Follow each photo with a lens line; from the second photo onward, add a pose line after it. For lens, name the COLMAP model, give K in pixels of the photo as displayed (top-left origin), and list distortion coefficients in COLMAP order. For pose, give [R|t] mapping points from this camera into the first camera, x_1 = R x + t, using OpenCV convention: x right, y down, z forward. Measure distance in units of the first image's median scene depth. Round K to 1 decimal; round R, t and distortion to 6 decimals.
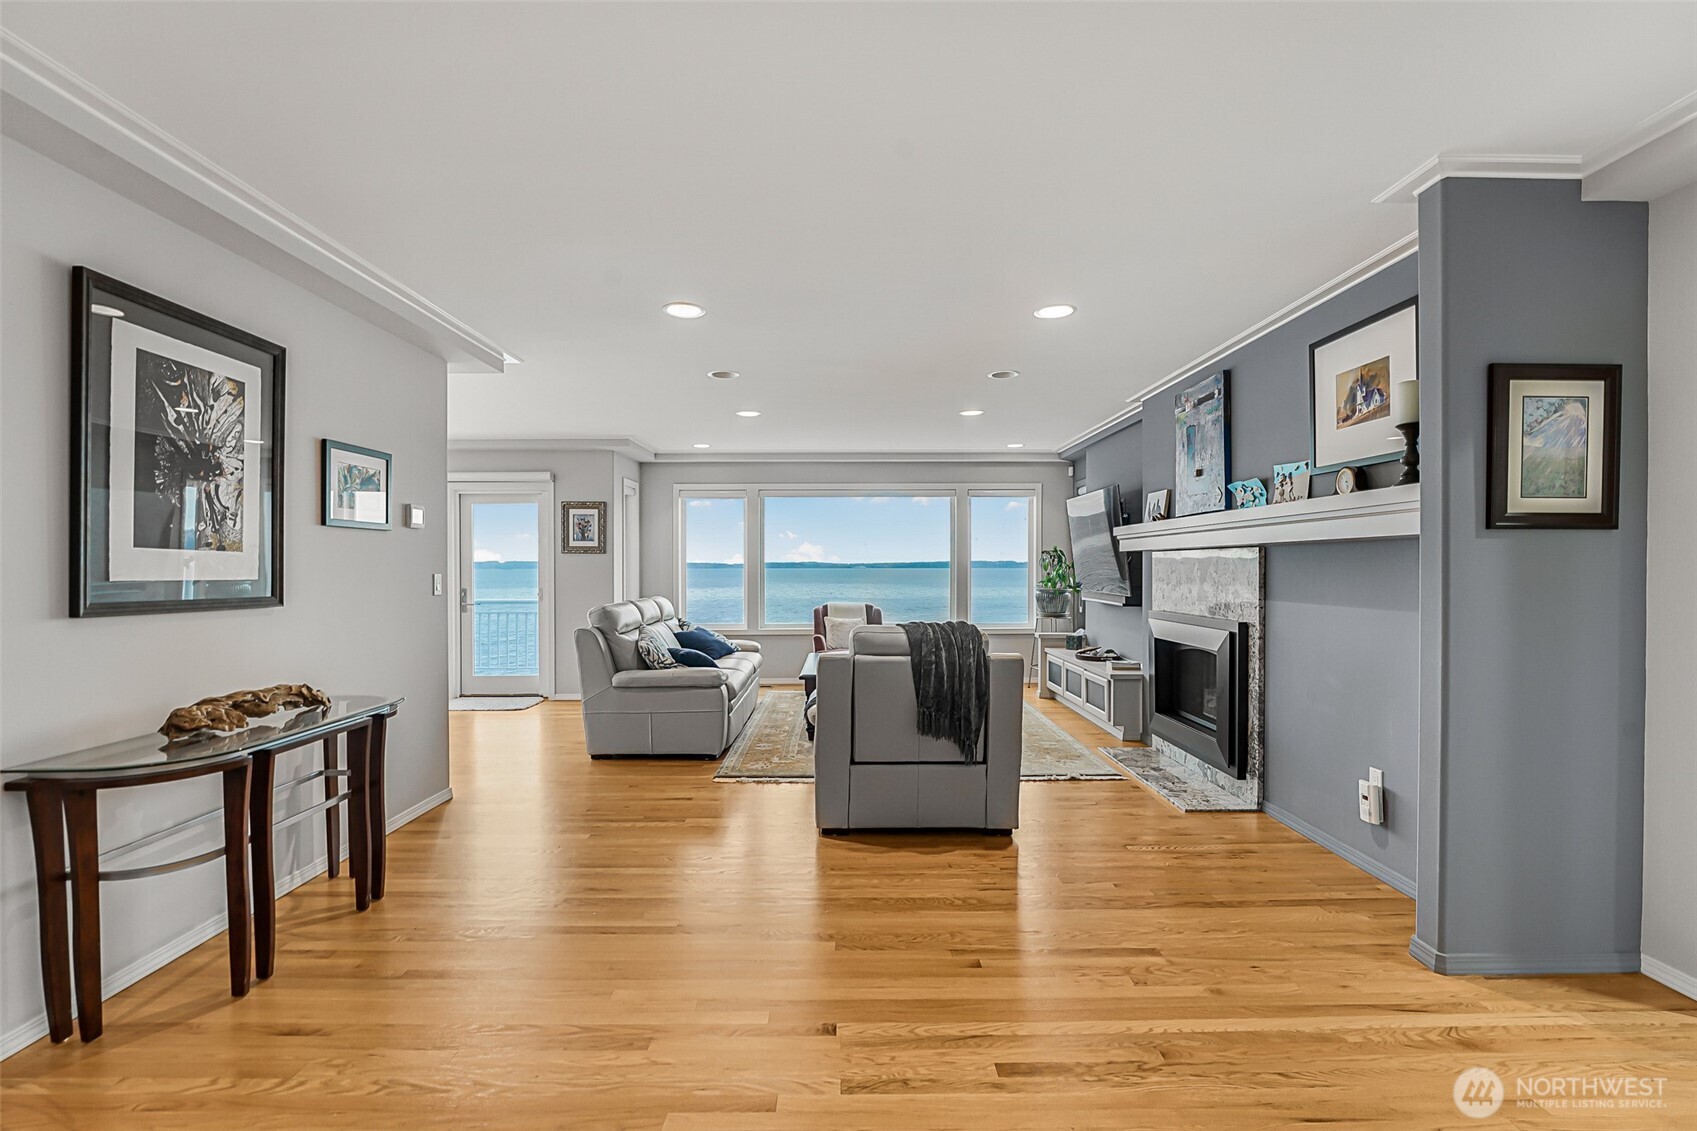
lens RADIAL K [[773.9, 0, 844.2], [0, 773.9, 572.0], [0, 0, 1]] dist [-0.018833, 0.000778]
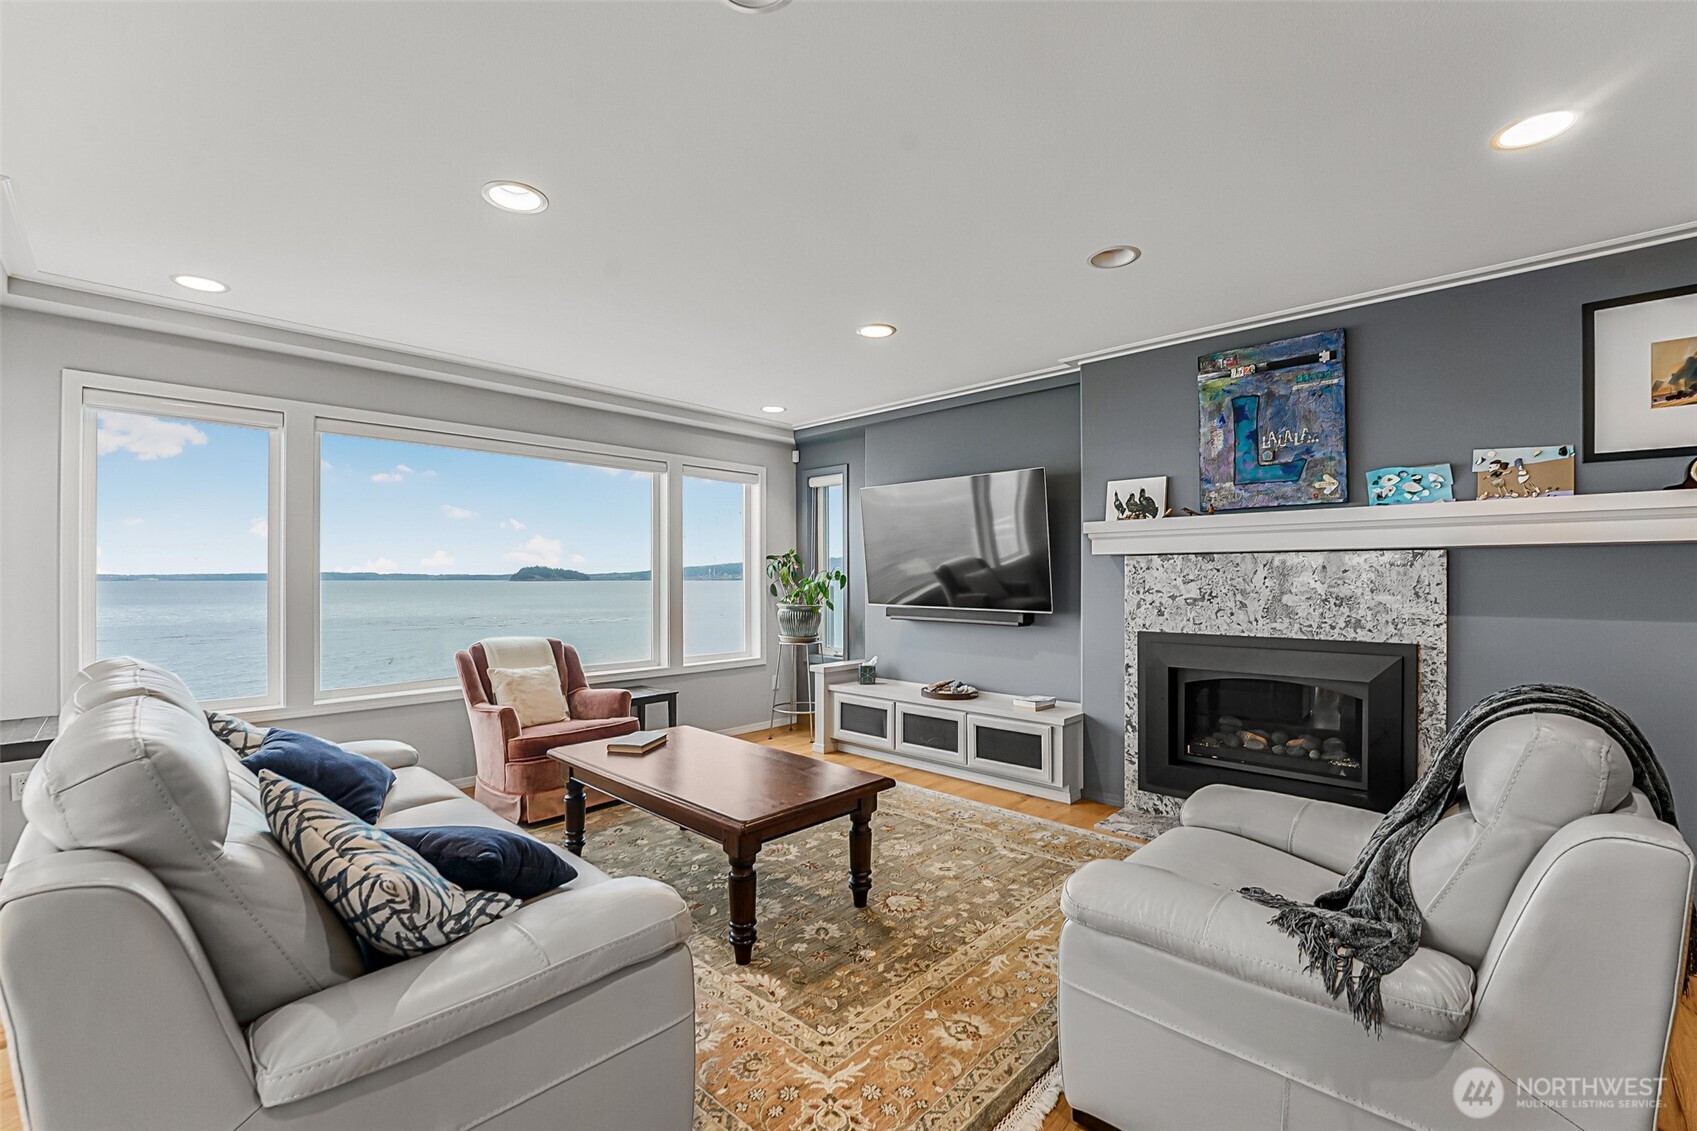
lens RADIAL K [[713.9, 0, 851.5], [0, 713.9, 576.9], [0, 0, 1]] dist [-0.023311, 0.000944]
pose [[0.686511, 0.001265, 0.727118, -0.415515], [0.004885, 0.999968, -0.006352, -0.002665], [-0.727103, 0.007912, 0.686483, 0.937691]]
